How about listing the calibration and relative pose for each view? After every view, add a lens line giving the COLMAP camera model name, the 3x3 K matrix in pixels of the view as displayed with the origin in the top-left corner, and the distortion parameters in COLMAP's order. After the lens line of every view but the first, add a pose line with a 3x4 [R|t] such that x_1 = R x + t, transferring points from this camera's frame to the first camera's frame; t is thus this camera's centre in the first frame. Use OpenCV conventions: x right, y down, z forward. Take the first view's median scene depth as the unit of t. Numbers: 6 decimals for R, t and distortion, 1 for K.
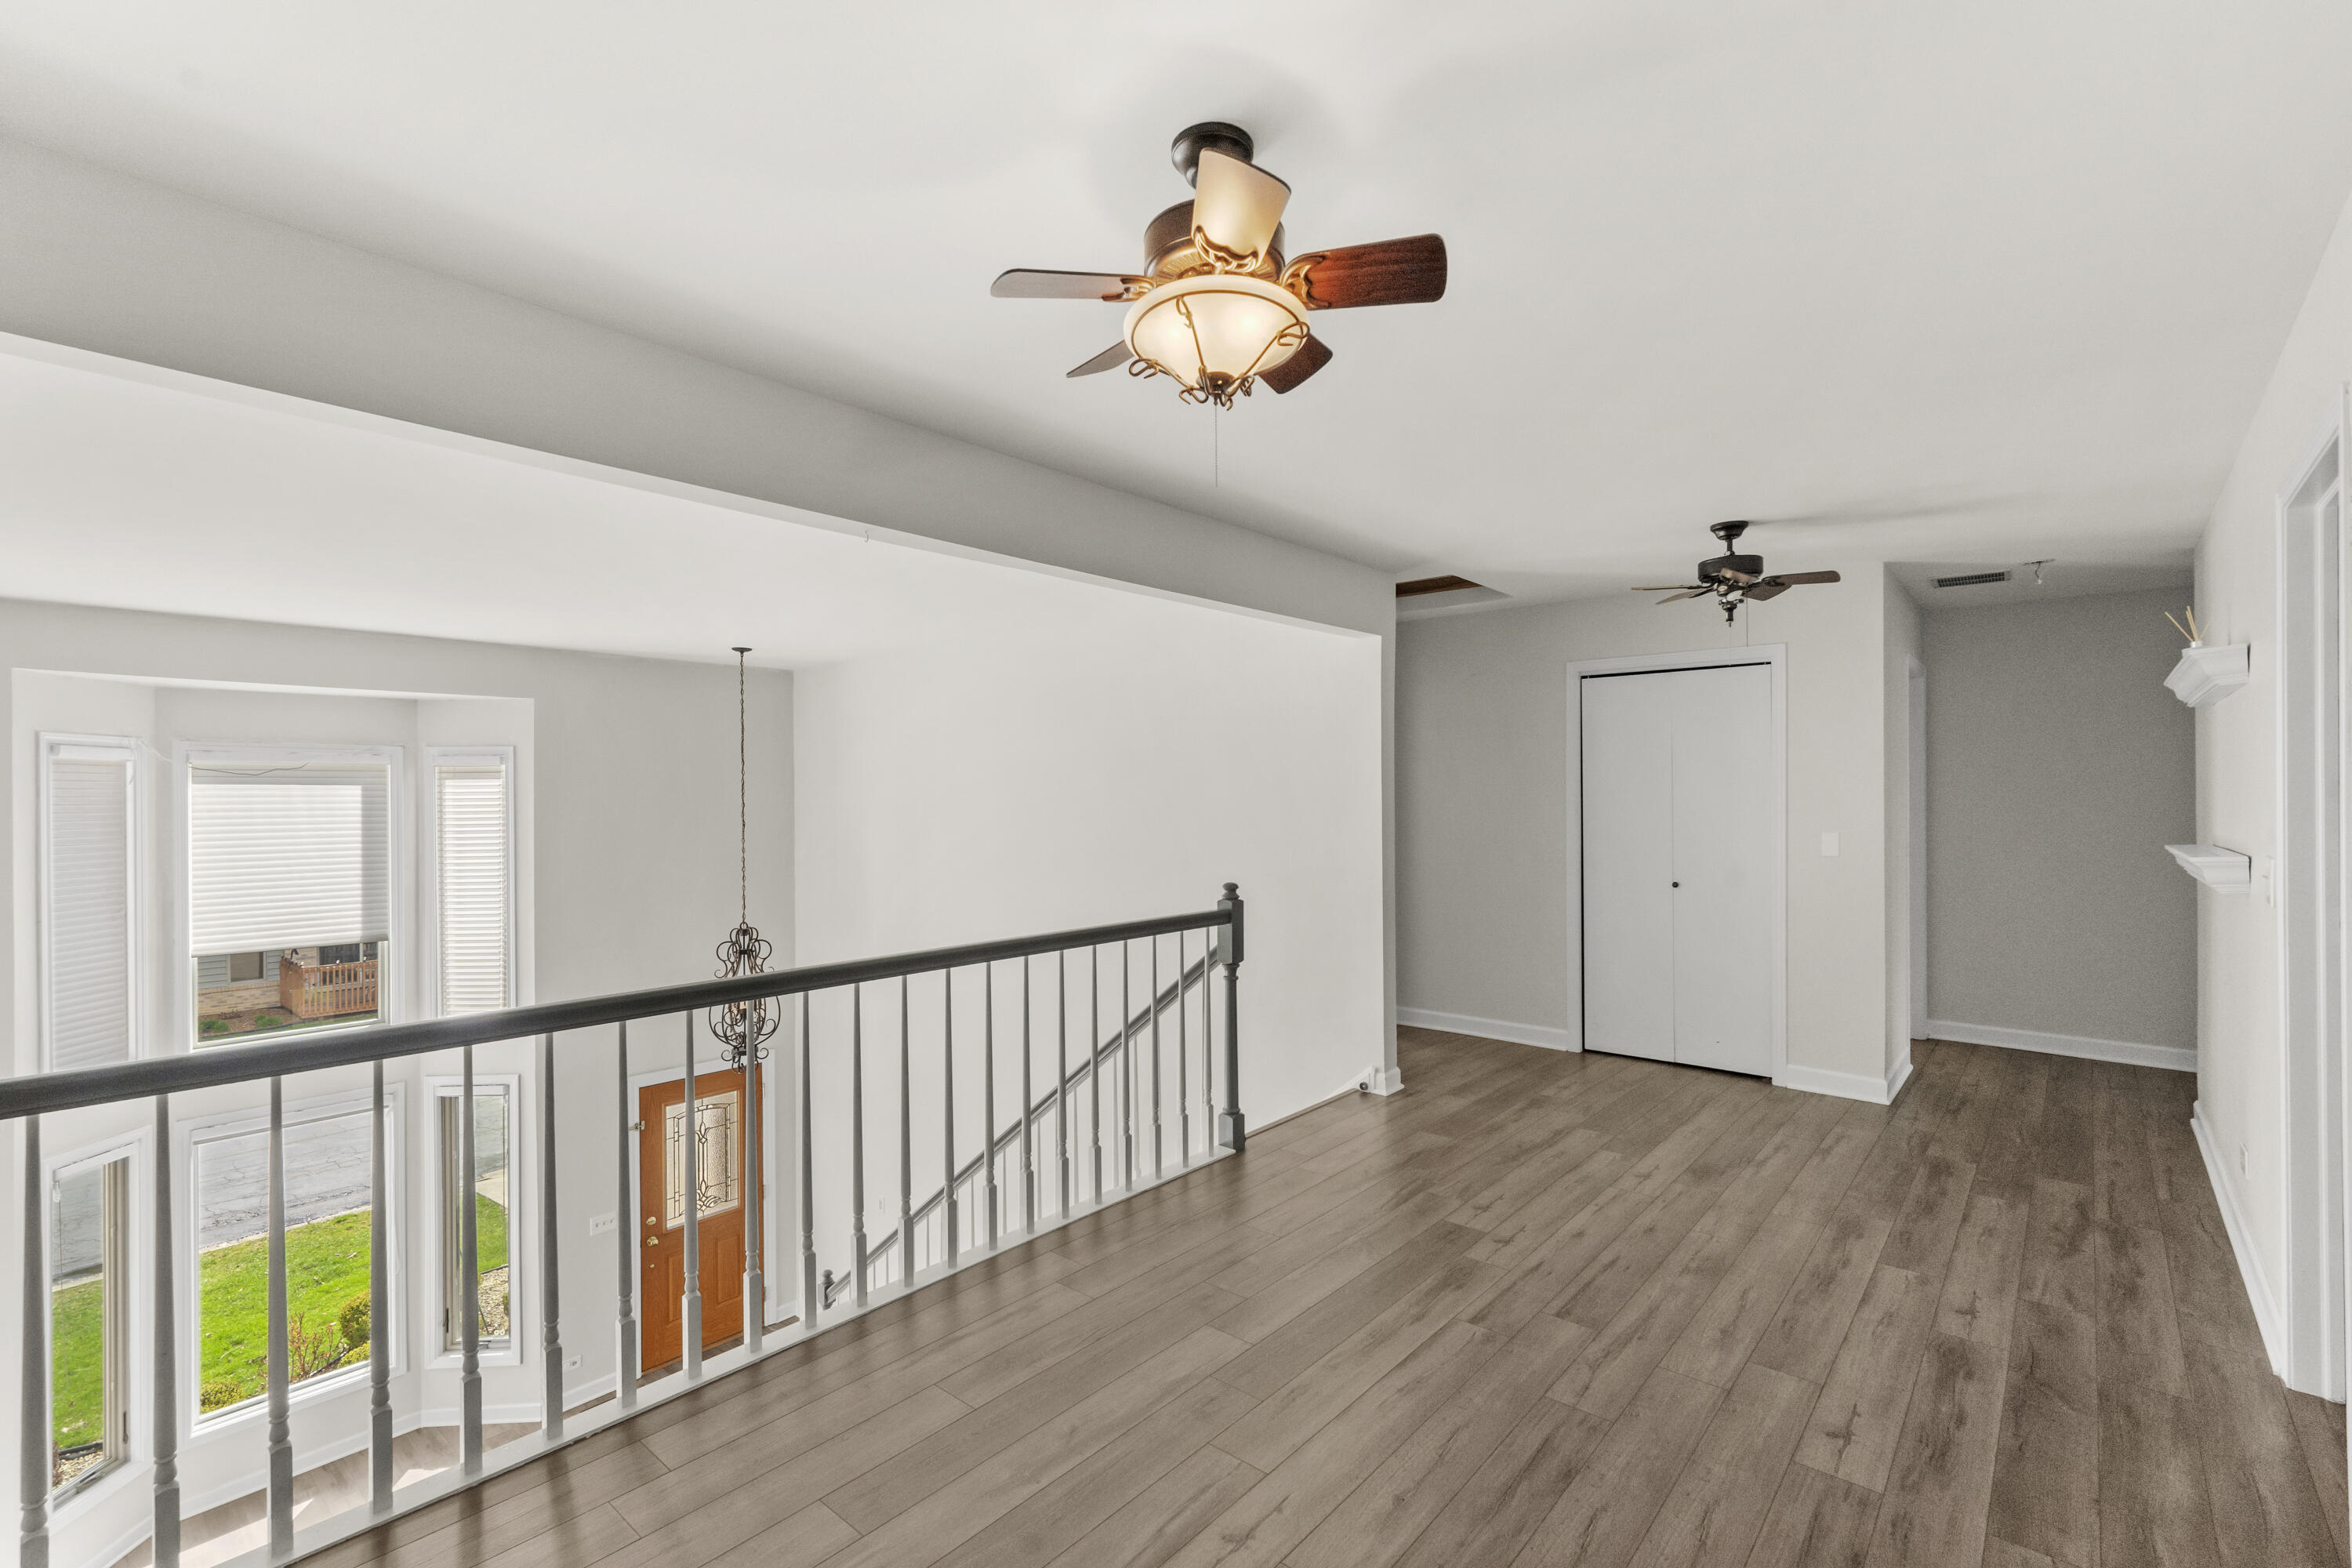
lens RADIAL K [[1033.7, 0, 1159.6], [0, 1033.7, 796.9], [0, 0, 1]] dist [0.007630, 0.000348]
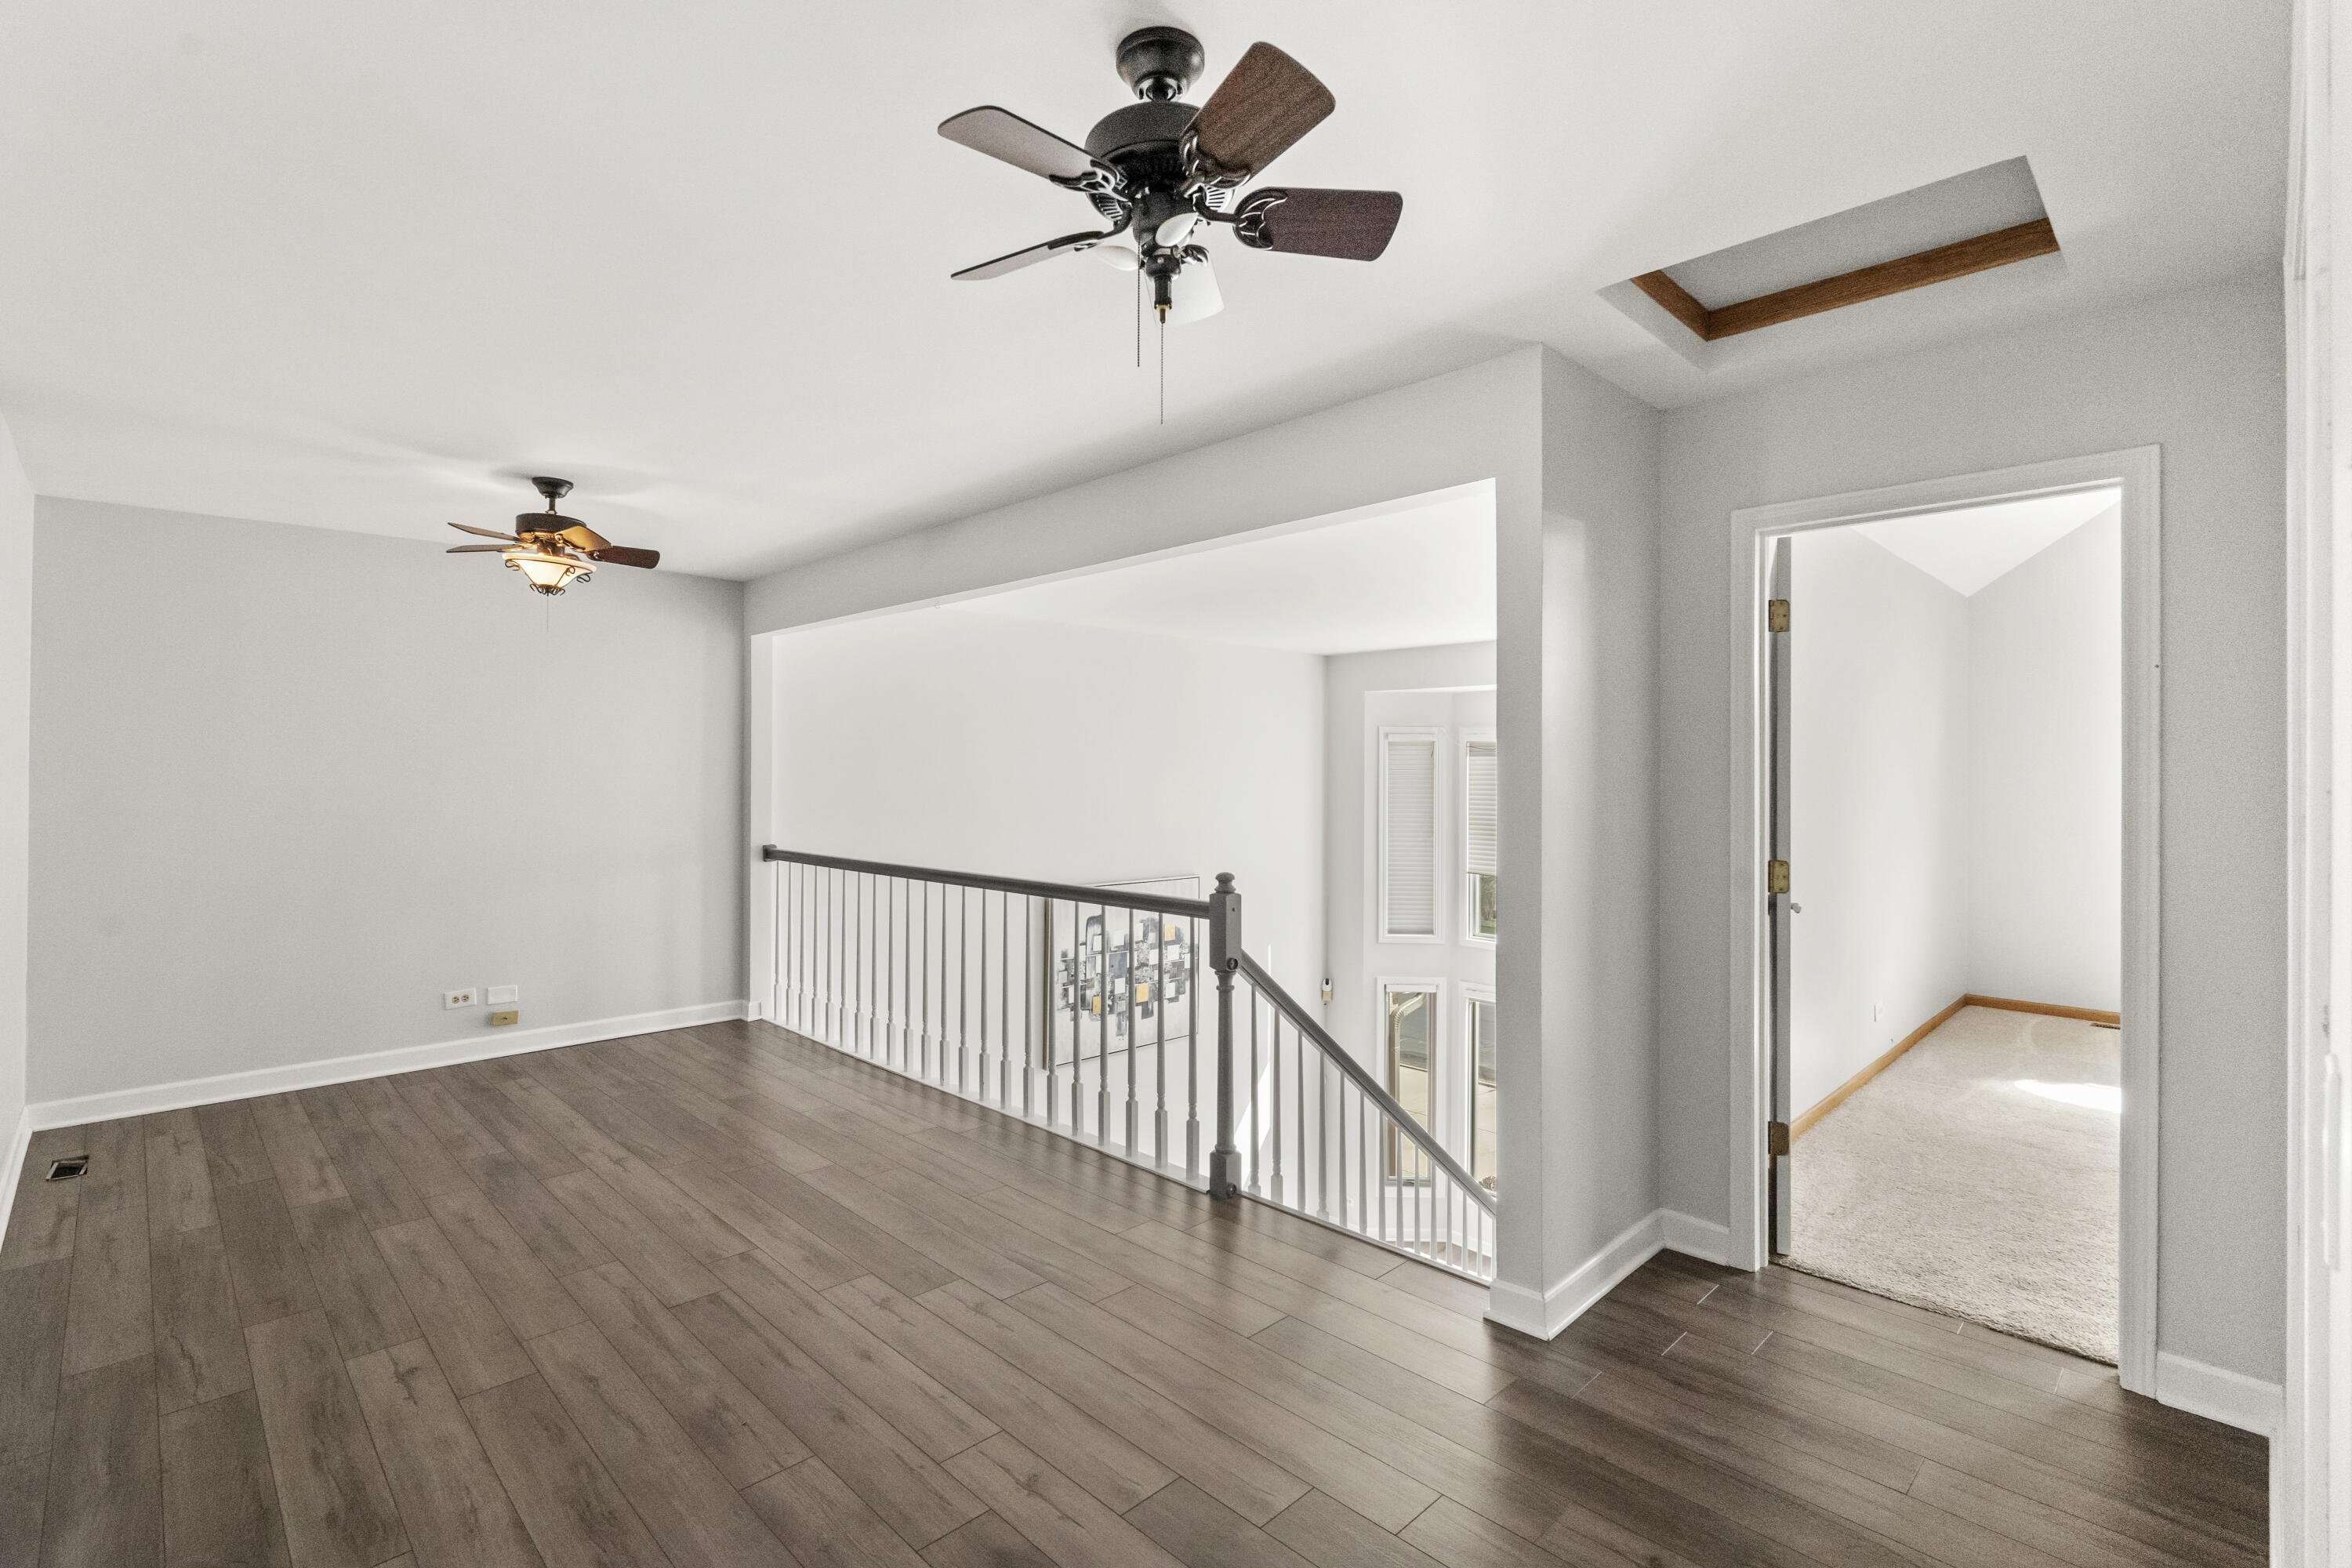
lens RADIAL K [[1071.5, 0, 1176.1], [0, 1071.5, 769.3], [0, 0, 1]] dist [-0.000706, 0.000076]
pose [[-0.067447, 0.006713, -0.997700, 1.130571], [0.002215, 0.999976, 0.006579, -0.006703], [0.997720, -0.001766, -0.067460, 1.244526]]
